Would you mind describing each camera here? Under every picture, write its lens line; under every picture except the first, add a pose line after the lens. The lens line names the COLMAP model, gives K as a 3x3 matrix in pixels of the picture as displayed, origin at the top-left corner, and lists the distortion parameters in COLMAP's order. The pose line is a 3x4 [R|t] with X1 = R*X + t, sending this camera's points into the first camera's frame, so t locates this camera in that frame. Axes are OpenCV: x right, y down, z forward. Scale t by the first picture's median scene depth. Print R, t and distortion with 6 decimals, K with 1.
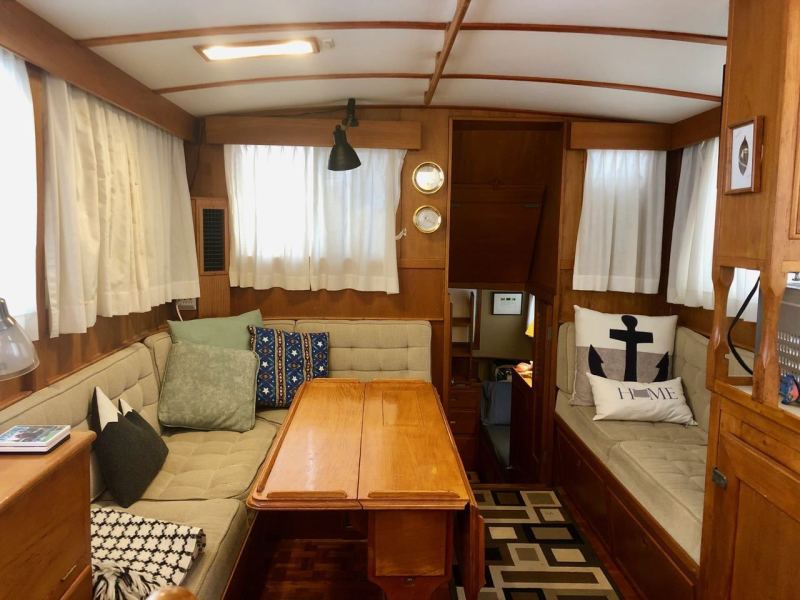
lens RADIAL K [[656.0, 0, 400.0], [0, 656.0, 300.0], [0, 0, 1]] dist [0.021023, -0.007636]
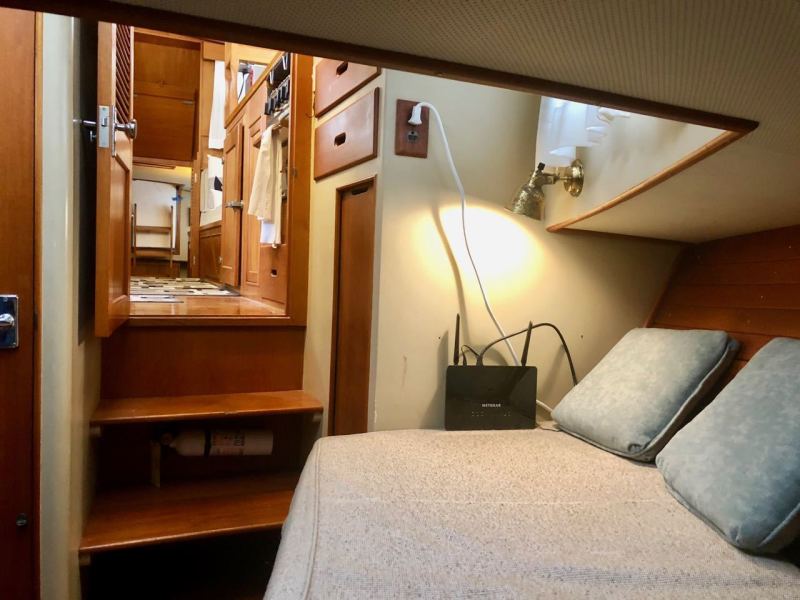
lens RADIAL K [[656.0, 0, 400.0], [0, 656.0, 300.0], [0, 0, 1]] dist [0.021023, -0.007636]
pose [[0.934929, -0.006656, 0.354773, 0.135798], [0.023353, 0.998811, -0.042804, 0.458174], [-0.354066, 0.048304, 0.933972, -0.677479]]
